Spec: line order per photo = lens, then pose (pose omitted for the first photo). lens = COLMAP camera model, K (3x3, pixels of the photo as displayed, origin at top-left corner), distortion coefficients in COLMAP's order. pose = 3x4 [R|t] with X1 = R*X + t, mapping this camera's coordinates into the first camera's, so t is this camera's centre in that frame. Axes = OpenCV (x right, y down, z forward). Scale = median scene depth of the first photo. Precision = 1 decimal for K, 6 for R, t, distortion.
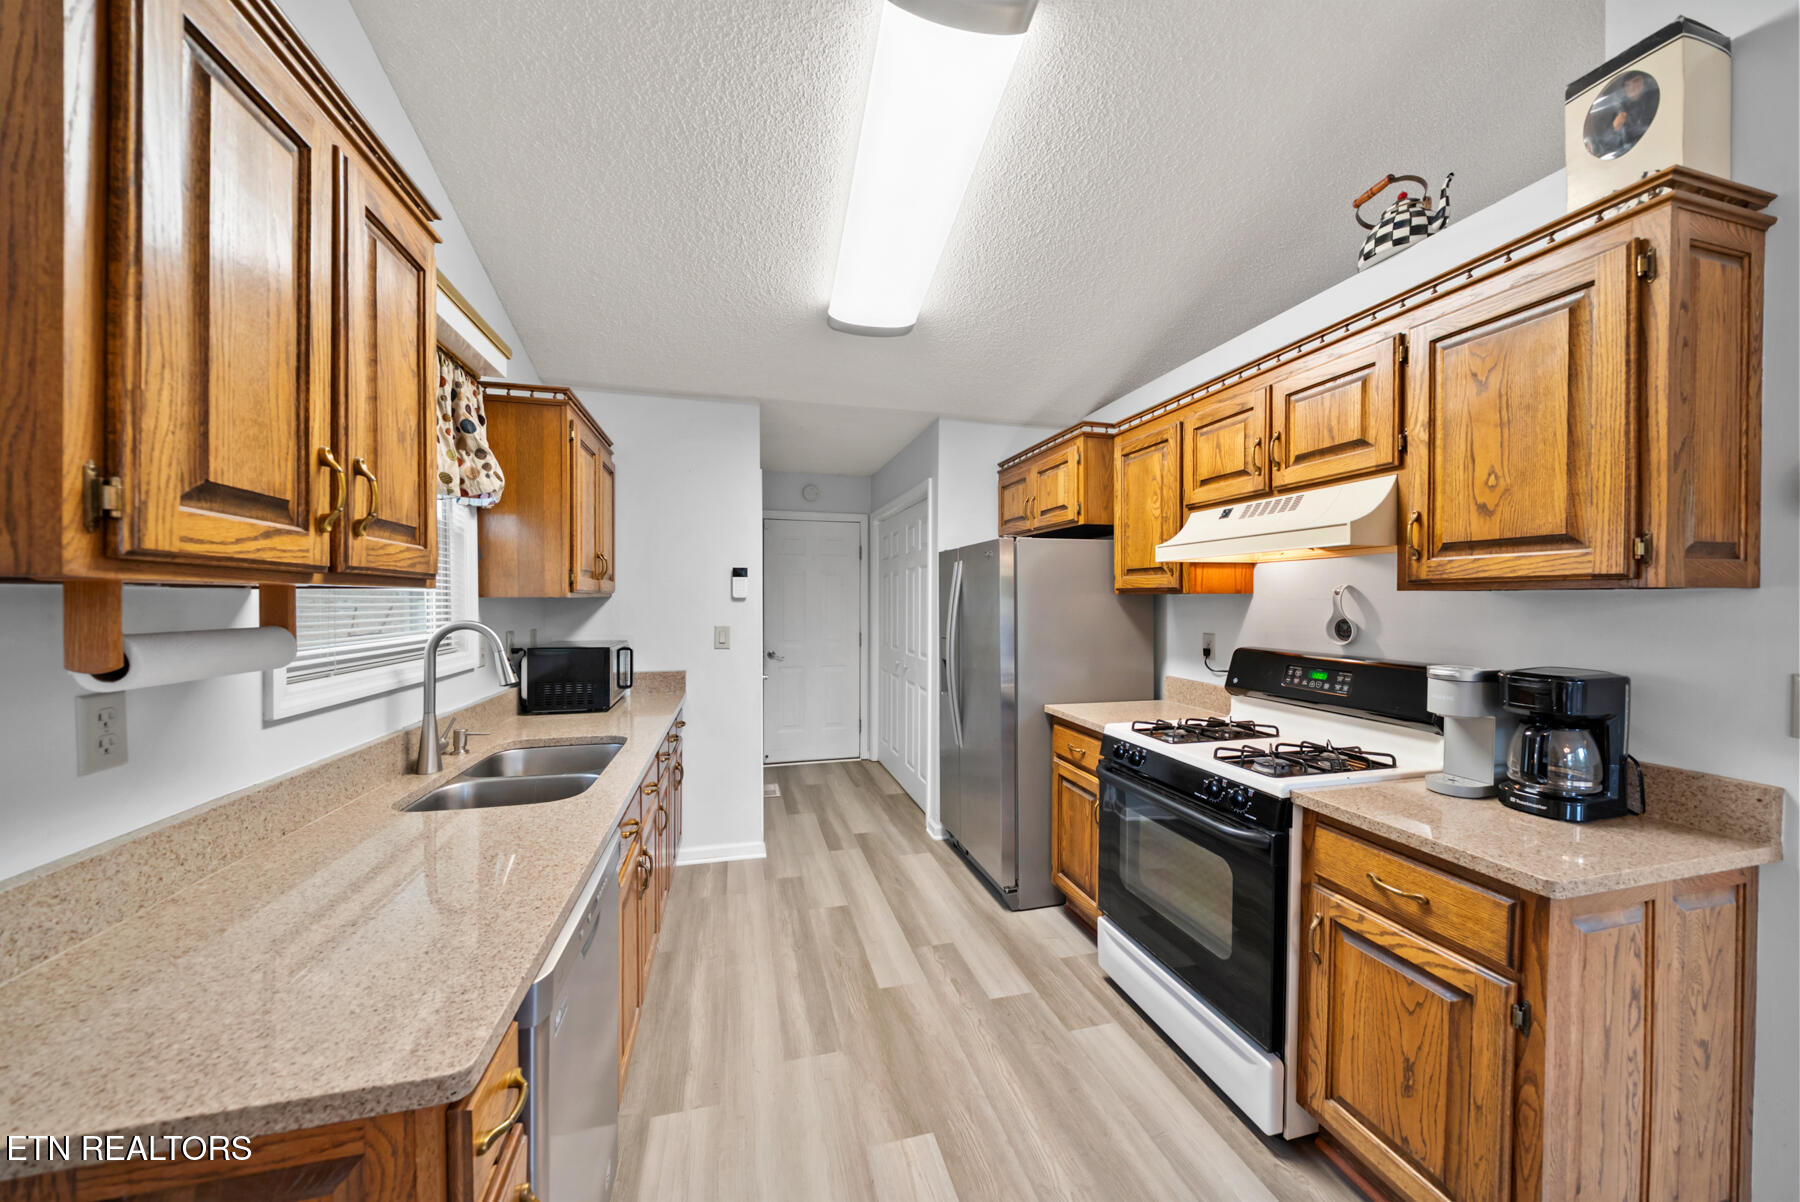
lens RADIAL K [[619.0, 0, 892.7], [0, 619.0, 602.0], [0, 0, 1]] dist [-0.004887, -0.000288]
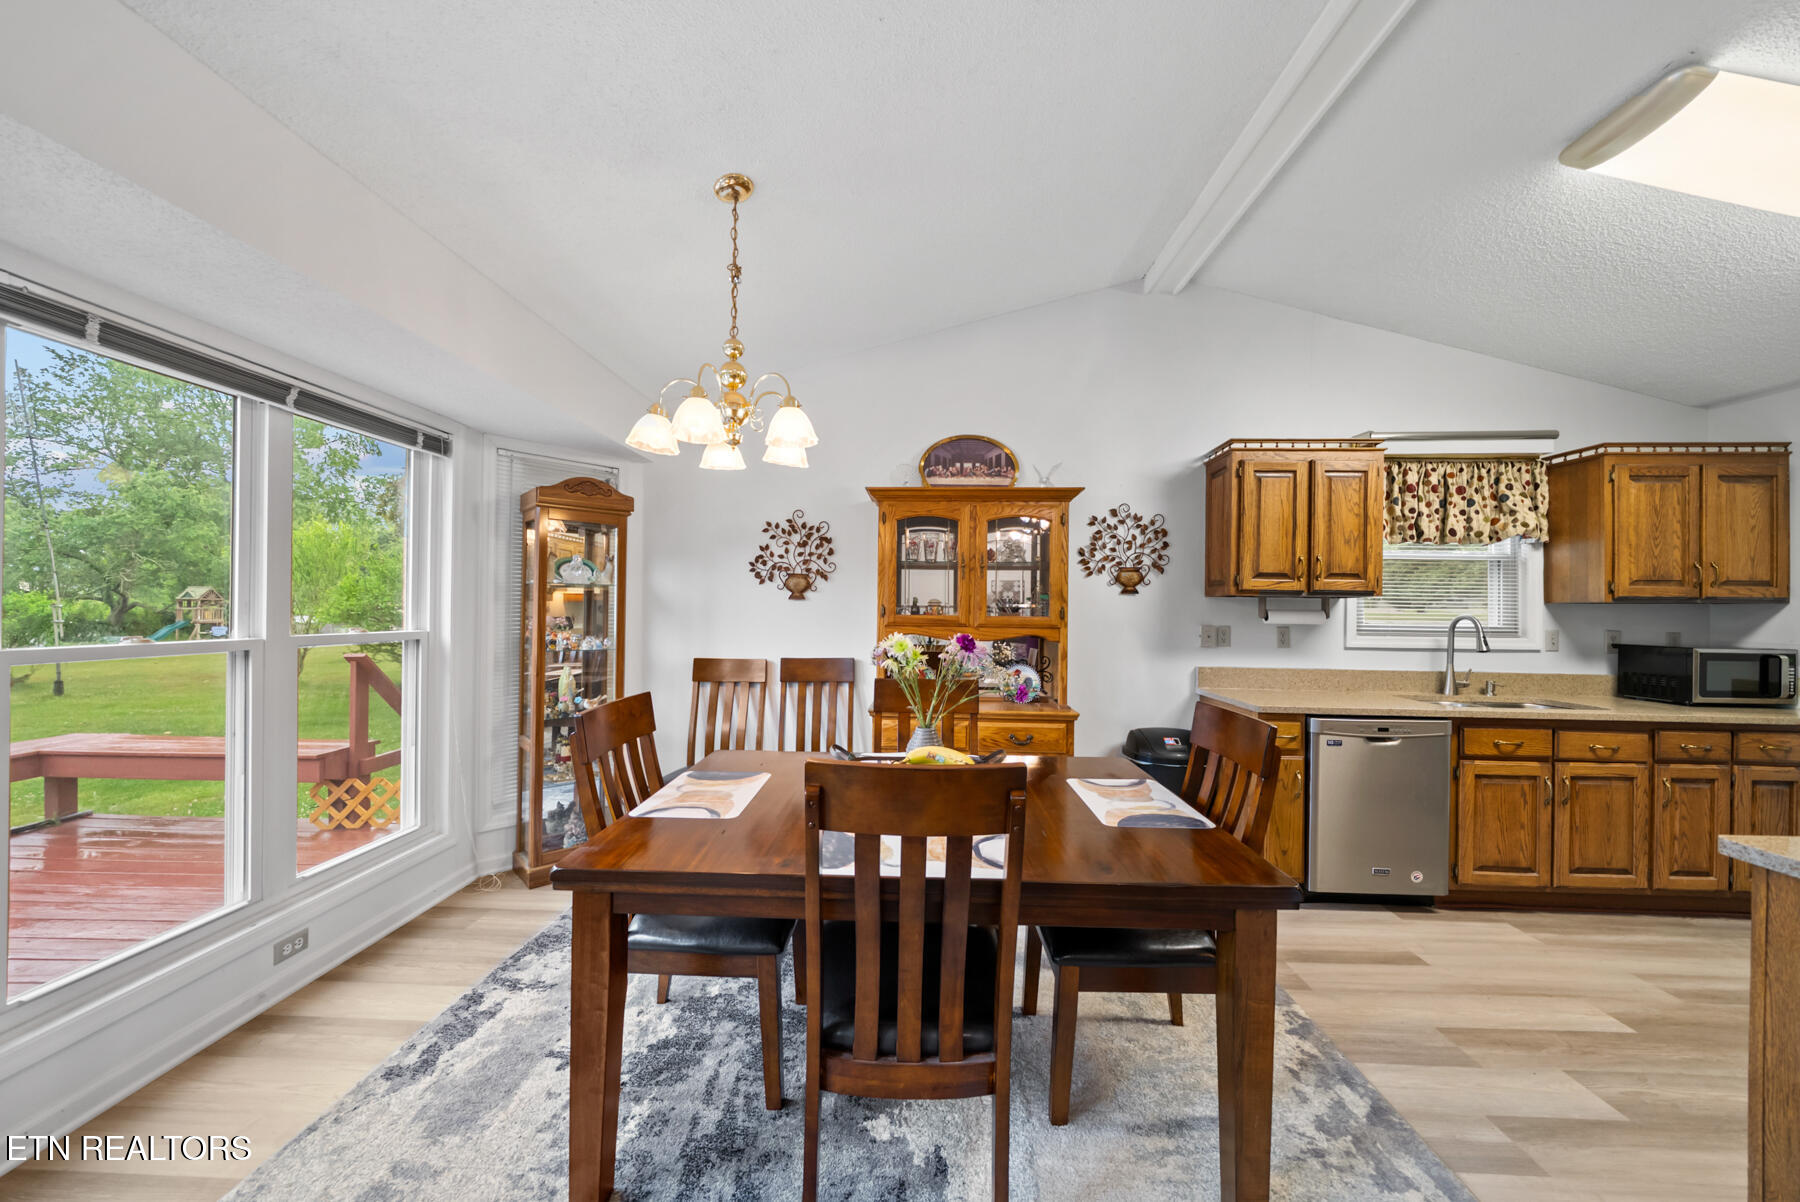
lens RADIAL K [[619.0, 0, 904.6], [0, 619.0, 607.2], [0, 0, 1]] dist [-0.004887, -0.000288]
pose [[-0.294464, -0.009253, -0.955618, 1.216744], [-0.017416, 0.999839, -0.004315, 0.035616], [0.955504, 0.015372, -0.294577, -0.032133]]
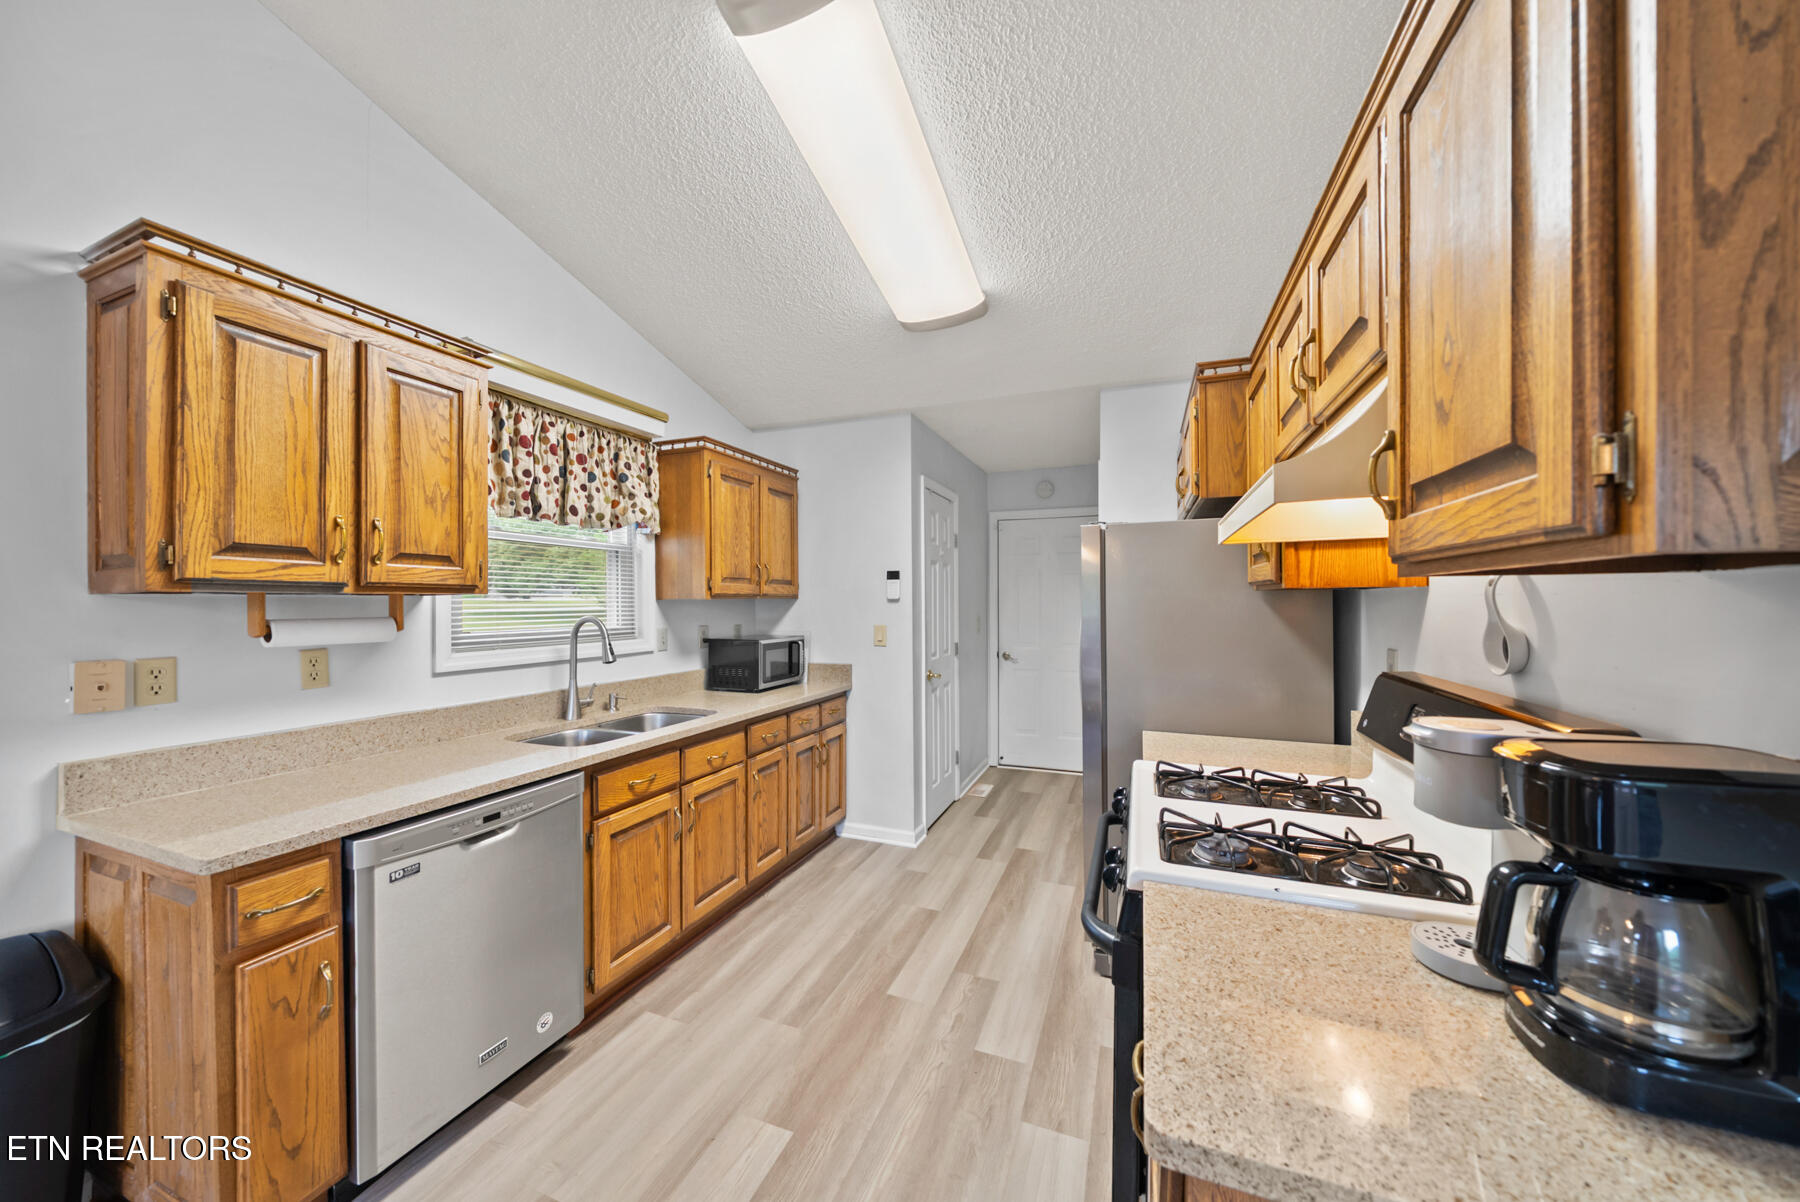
lens RADIAL K [[619.0, 0, 896.8], [0, 619.0, 602.1], [0, 0, 1]] dist [-0.004887, -0.000288]
pose [[0.806287, -0.004397, -0.591509, 0.581713], [0.002805, 0.999990, -0.003609, 0.003624], [0.591518, 0.001250, 0.806291, 0.213661]]
